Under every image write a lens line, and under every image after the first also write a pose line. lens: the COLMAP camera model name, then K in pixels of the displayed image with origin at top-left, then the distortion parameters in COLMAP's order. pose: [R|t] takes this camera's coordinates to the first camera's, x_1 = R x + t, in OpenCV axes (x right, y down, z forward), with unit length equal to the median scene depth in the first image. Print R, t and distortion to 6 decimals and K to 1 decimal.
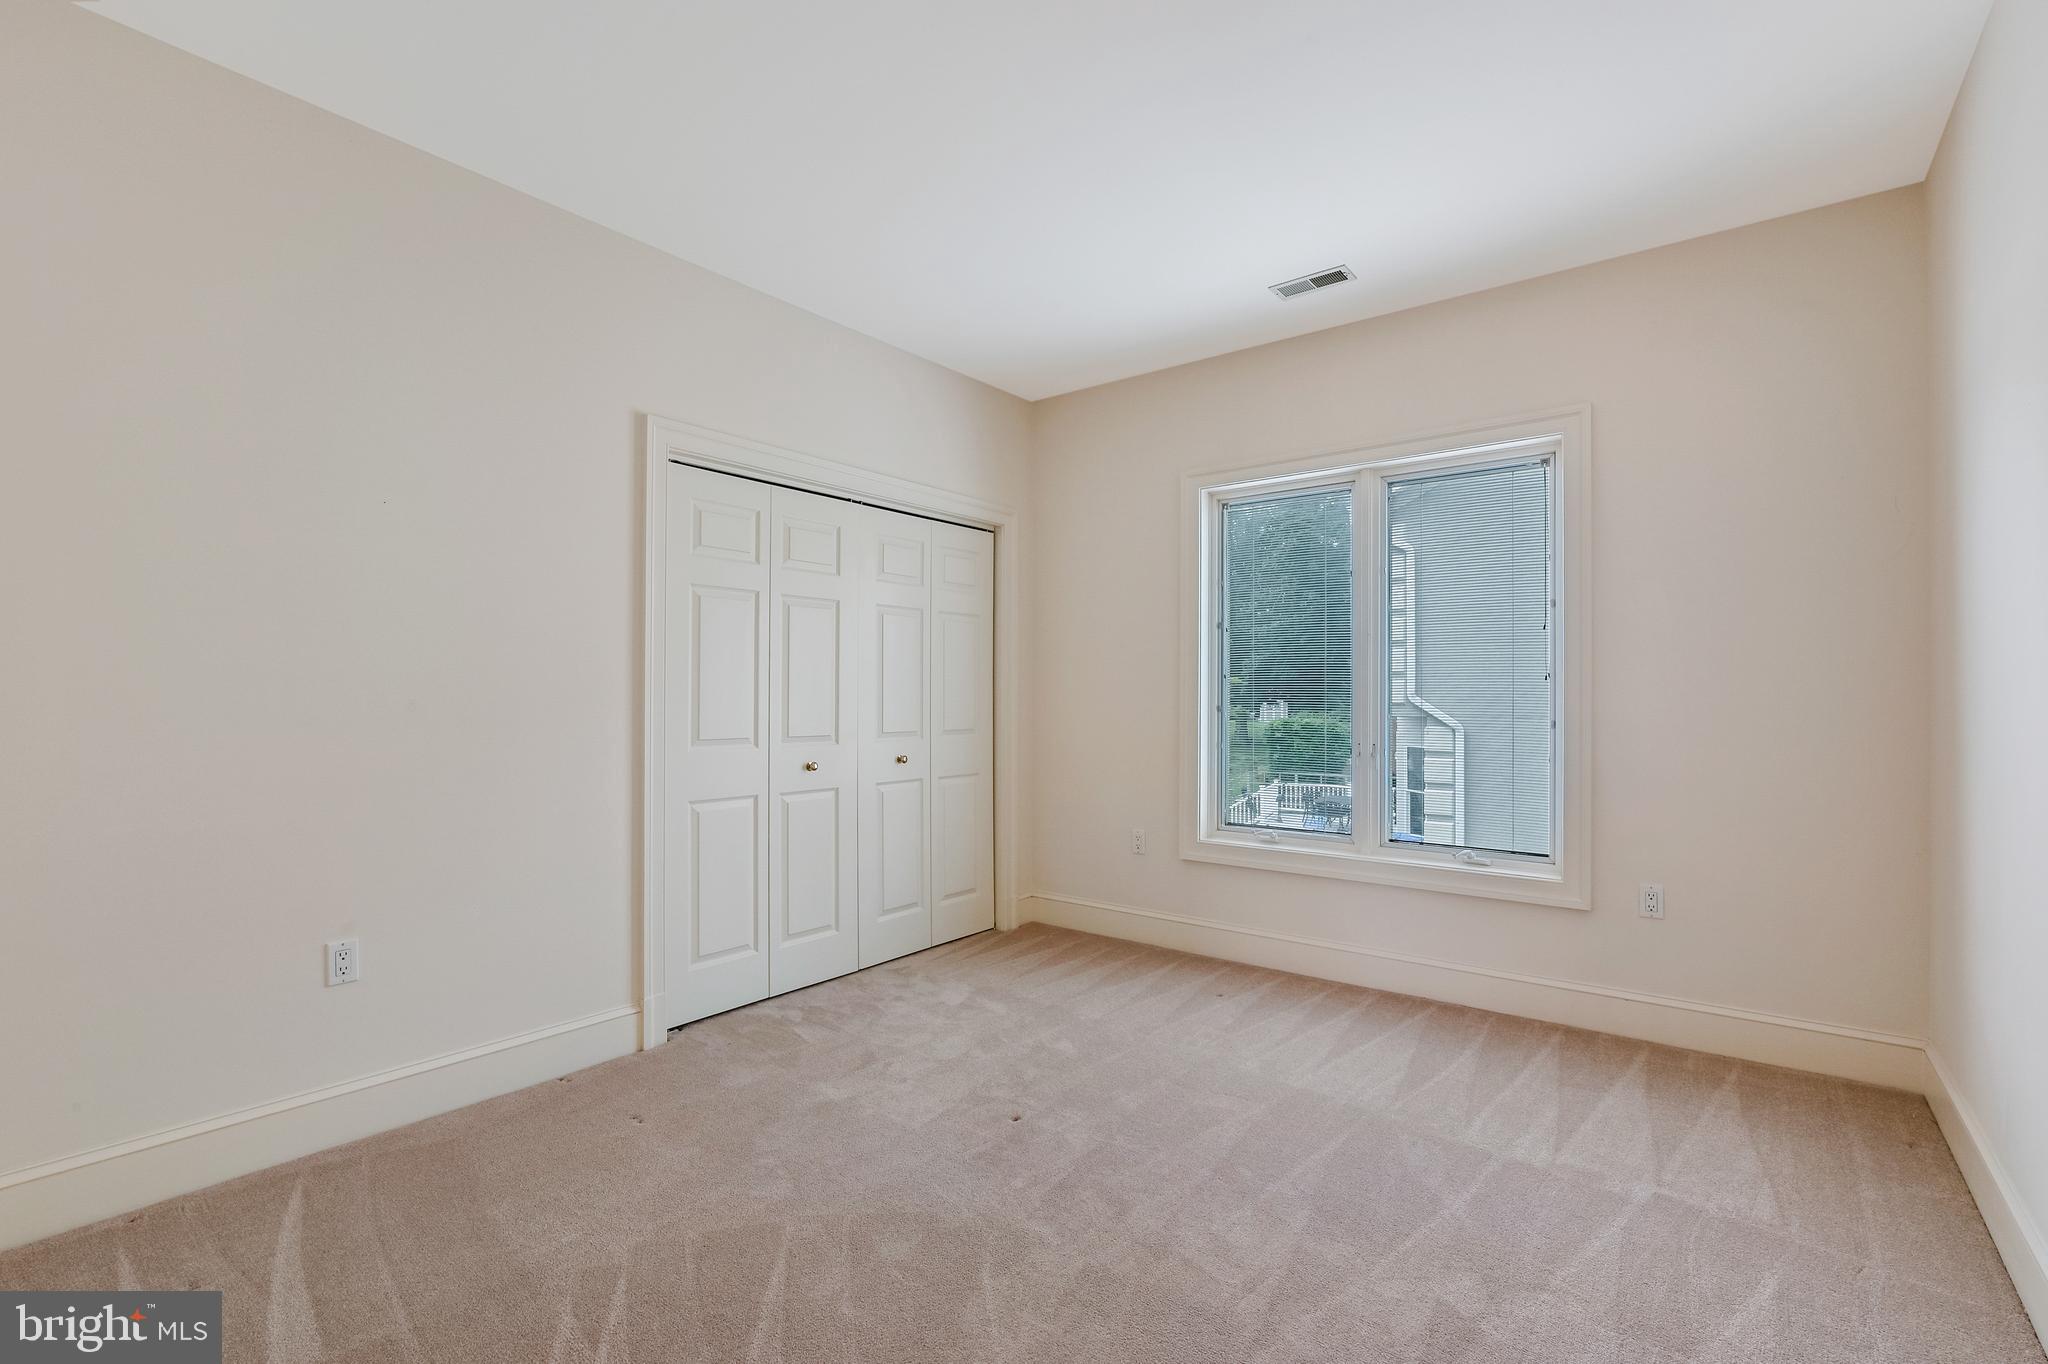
lens RADIAL K [[918.5, 0, 1015.3], [0, 918.5, 687.3], [0, 0, 1]] dist [0.000913, 0.000384]
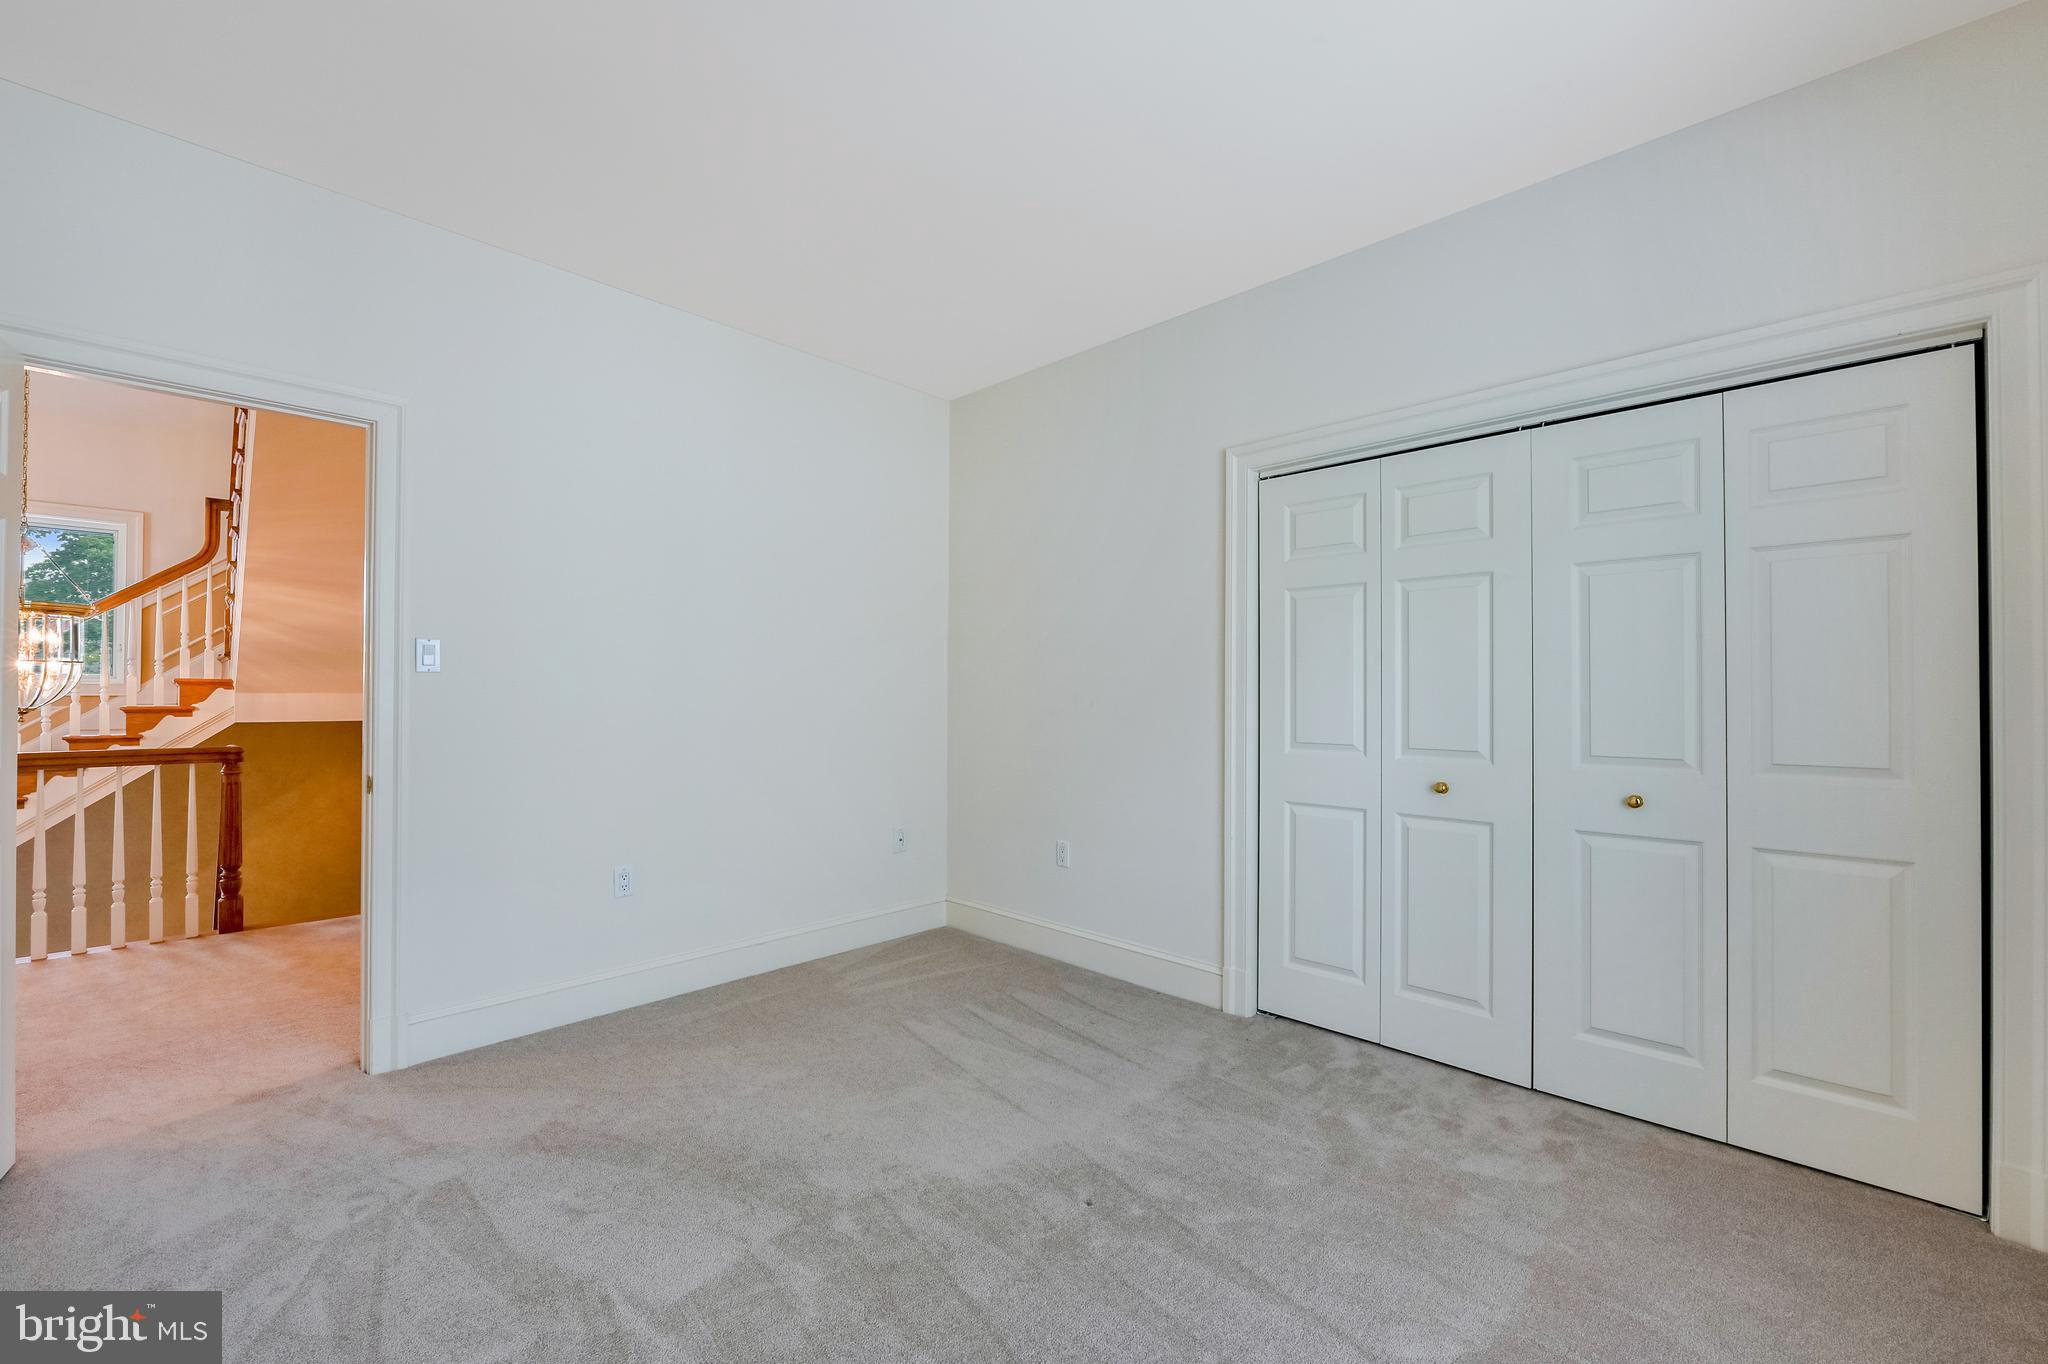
lens RADIAL K [[821.5, 0, 1029.5], [0, 821.5, 694.5], [0, 0, 1]] dist [0.000975, 0.000109]
pose [[-0.088867, -0.009411, -0.995999, 0.549258], [-0.000756, 0.999956, -0.009380, 0.012582], [0.996043, -0.000080, -0.088871, 0.744112]]
